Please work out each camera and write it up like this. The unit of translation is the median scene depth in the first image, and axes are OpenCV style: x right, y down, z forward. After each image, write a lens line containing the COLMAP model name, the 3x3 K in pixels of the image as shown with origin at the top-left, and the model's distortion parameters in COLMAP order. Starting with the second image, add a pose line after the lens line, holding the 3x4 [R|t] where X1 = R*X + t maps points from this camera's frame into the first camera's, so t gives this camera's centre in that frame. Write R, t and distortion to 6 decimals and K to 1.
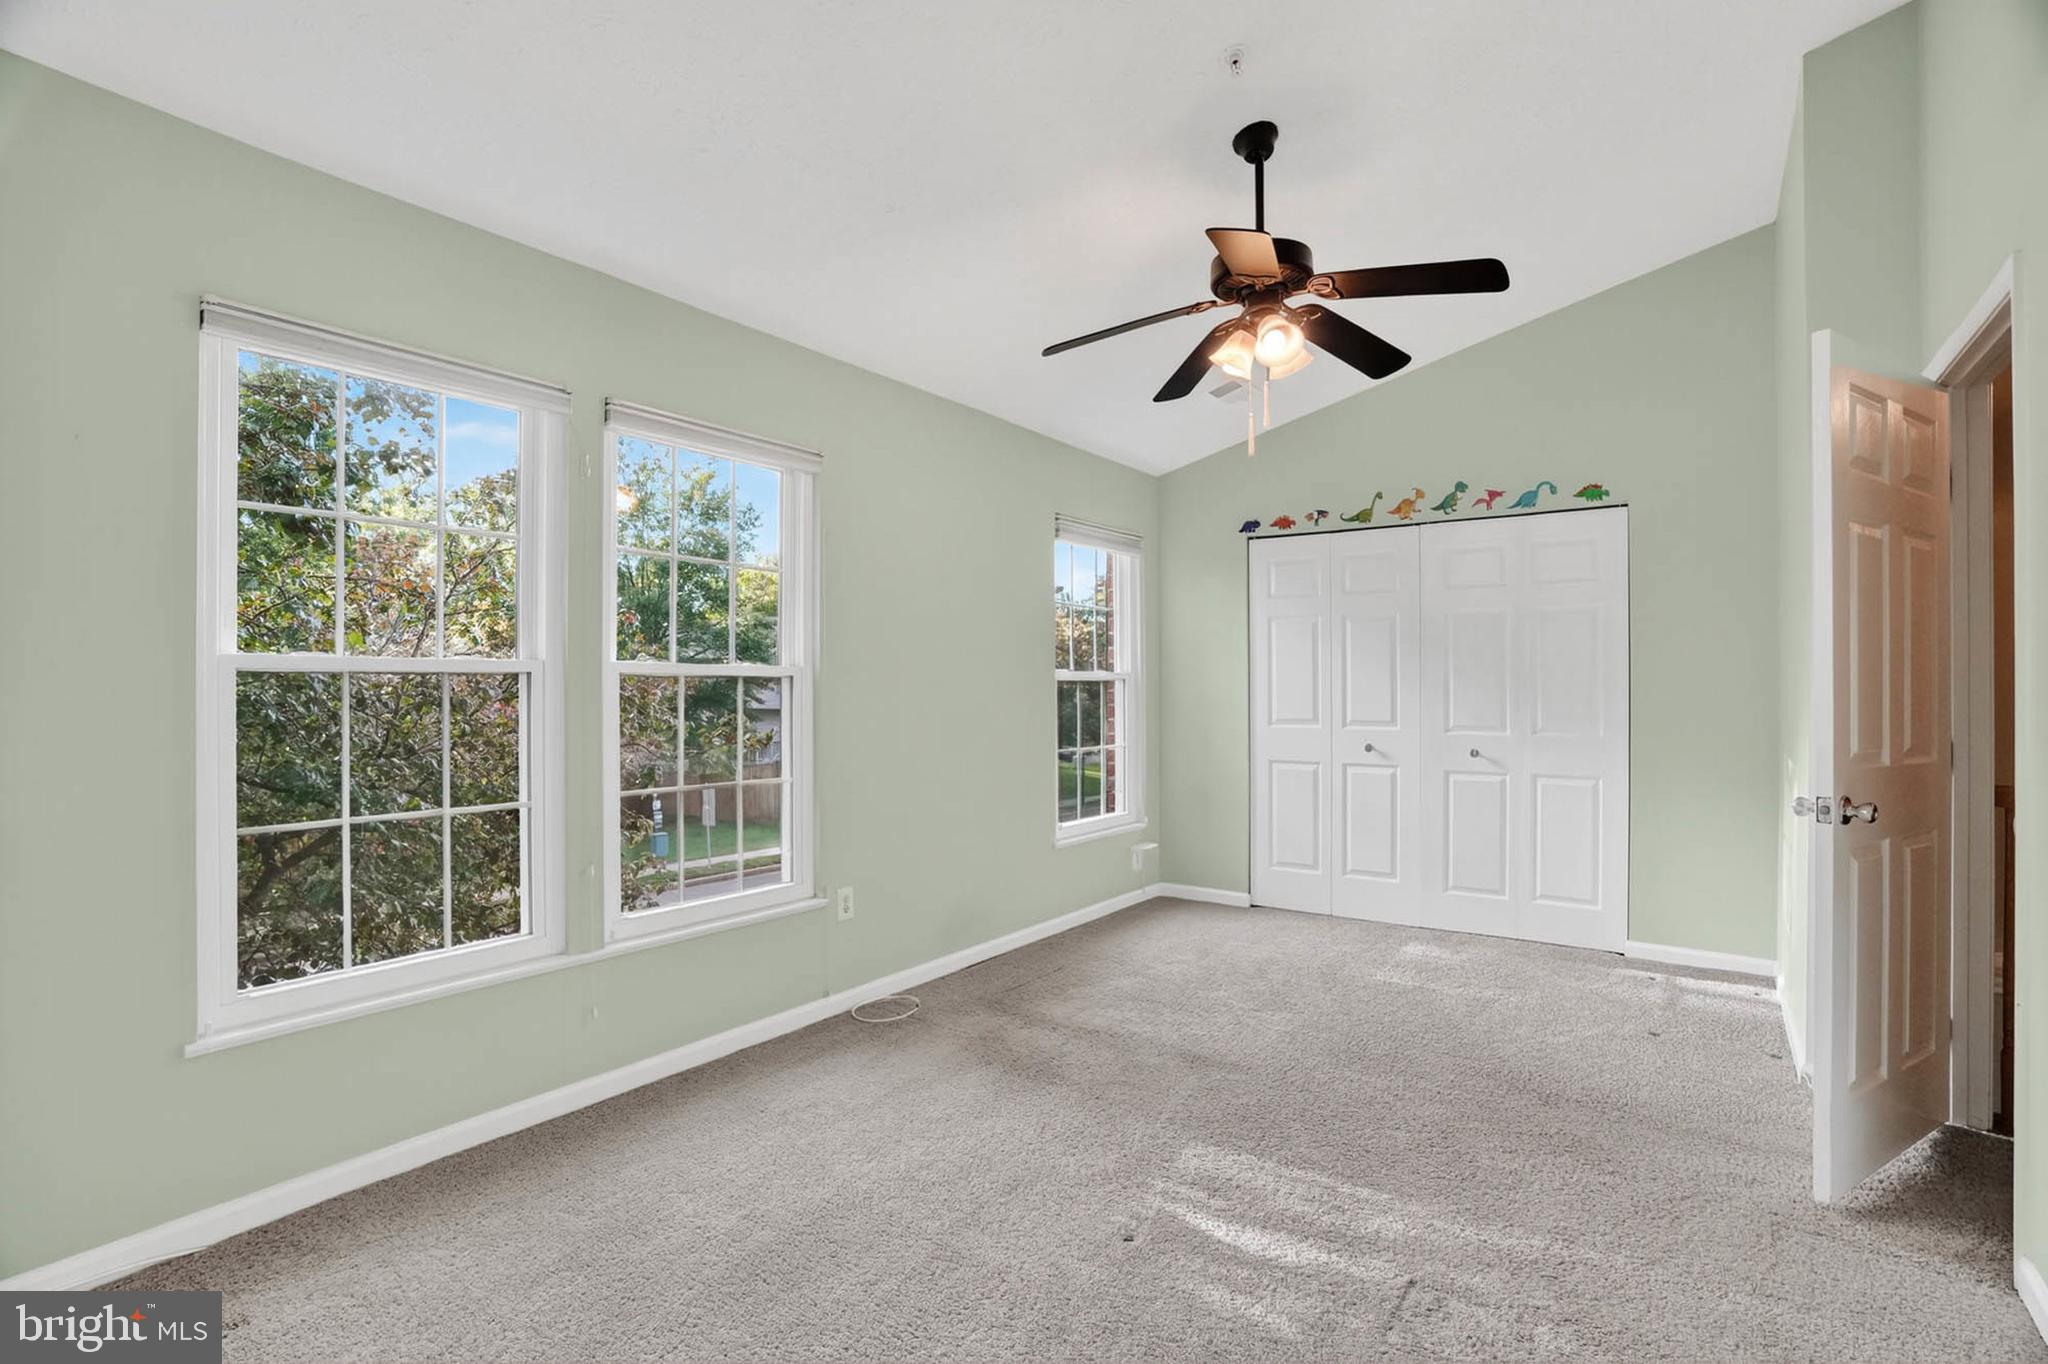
lens RADIAL K [[972.7, 0, 1027.8], [0, 972.7, 688.7], [0, 0, 1]] dist [-0.058155, 0.016470]
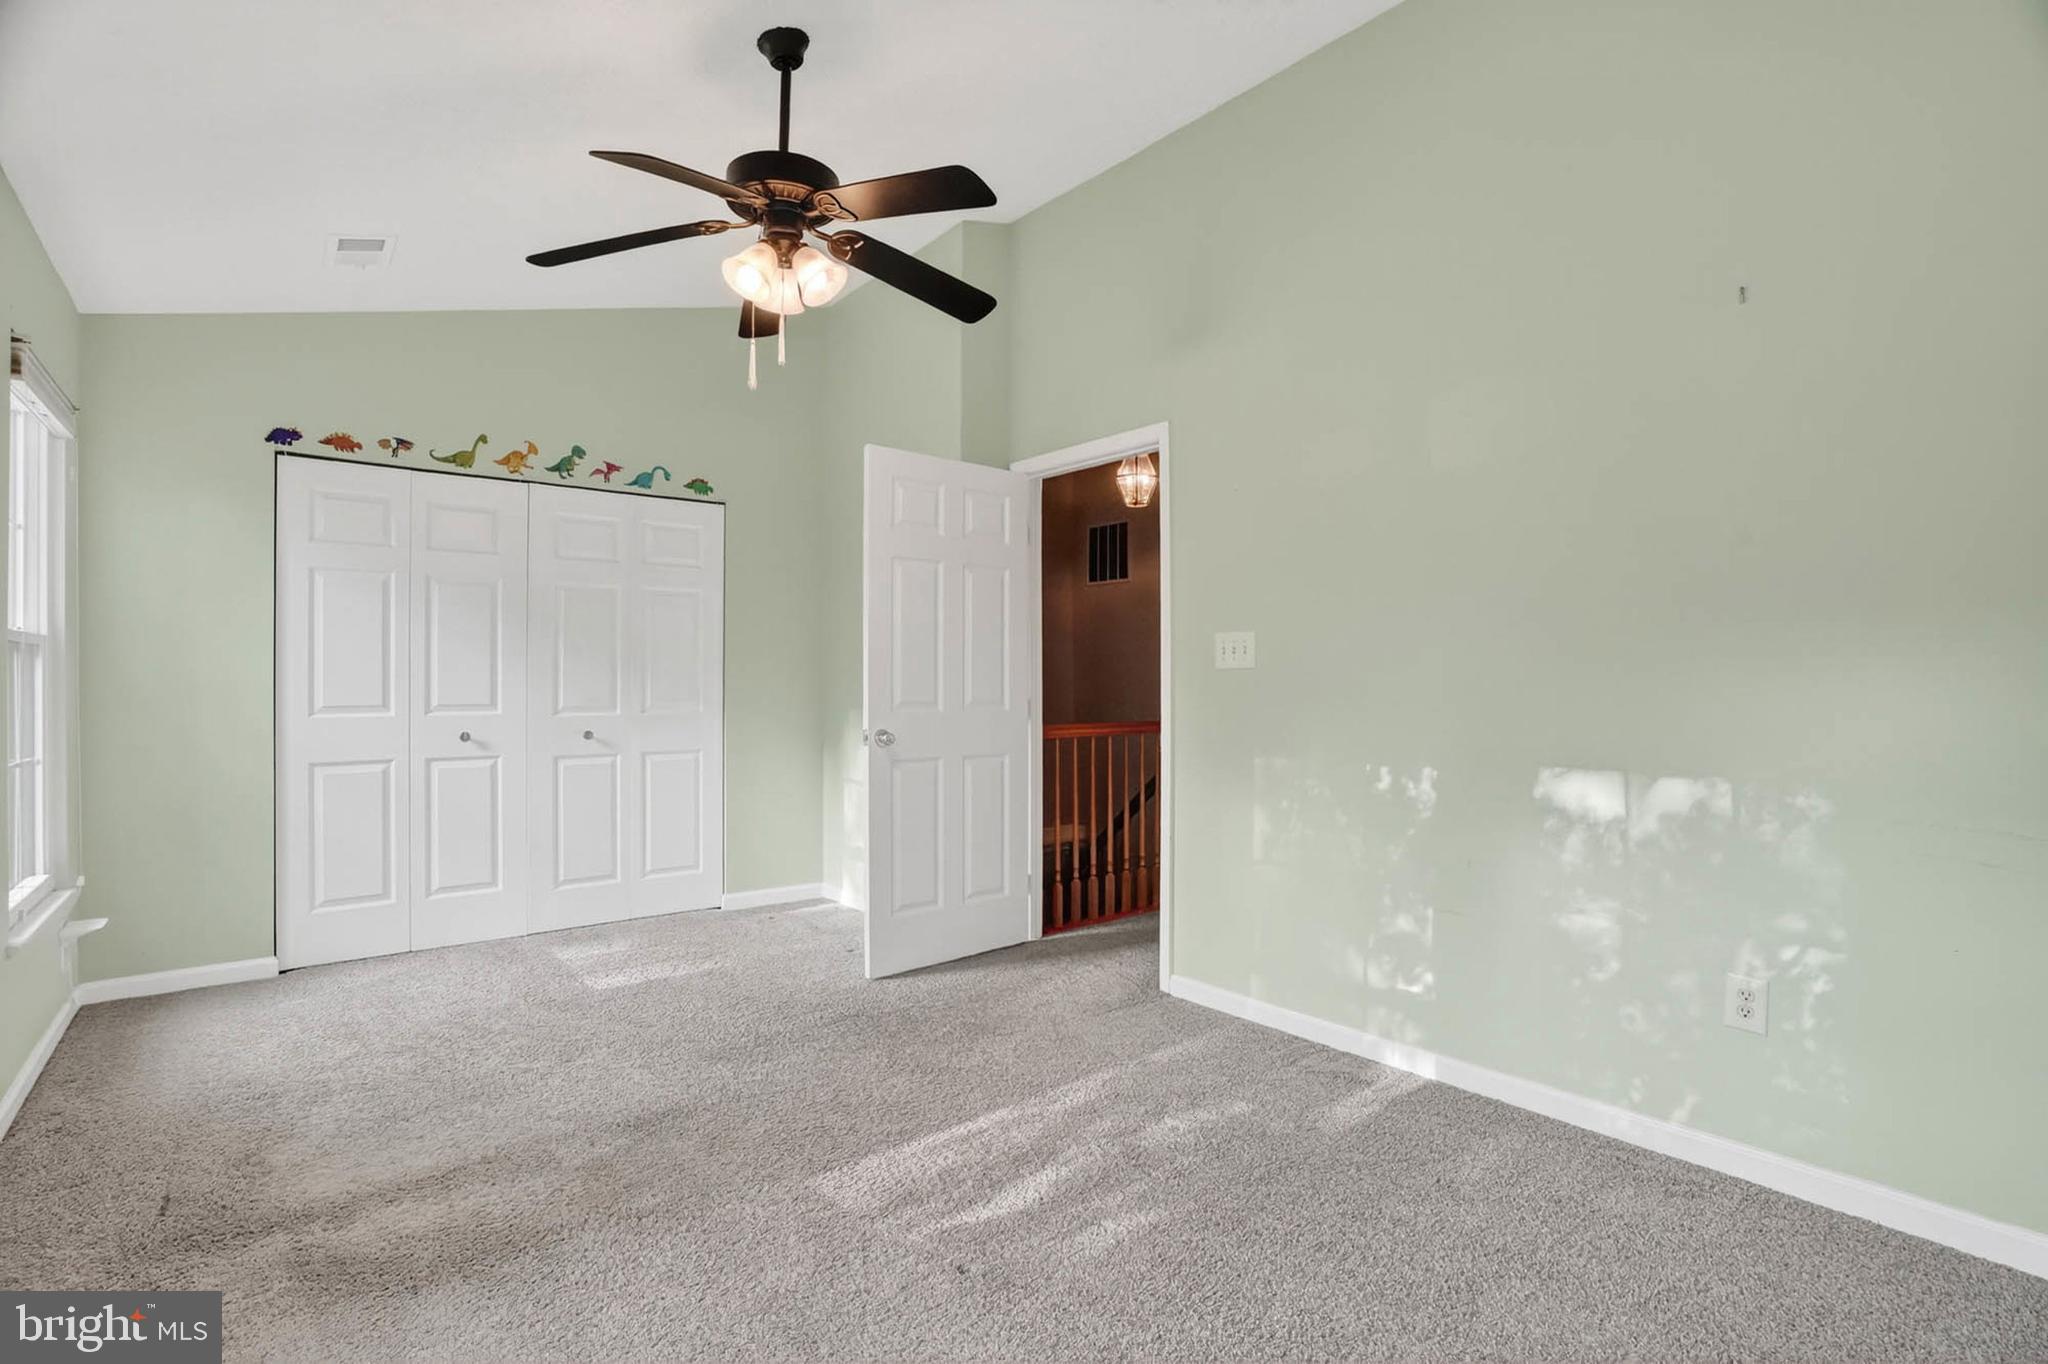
lens RADIAL K [[972.7, 0, 1034.6], [0, 972.7, 671.0], [0, 0, 1]] dist [-0.058155, 0.016470]
pose [[0.238044, 0.010137, 0.971201, -0.347762], [0.001541, 0.999940, -0.010814, 0.014533], [-0.971253, 0.004071, 0.238014, 0.341486]]
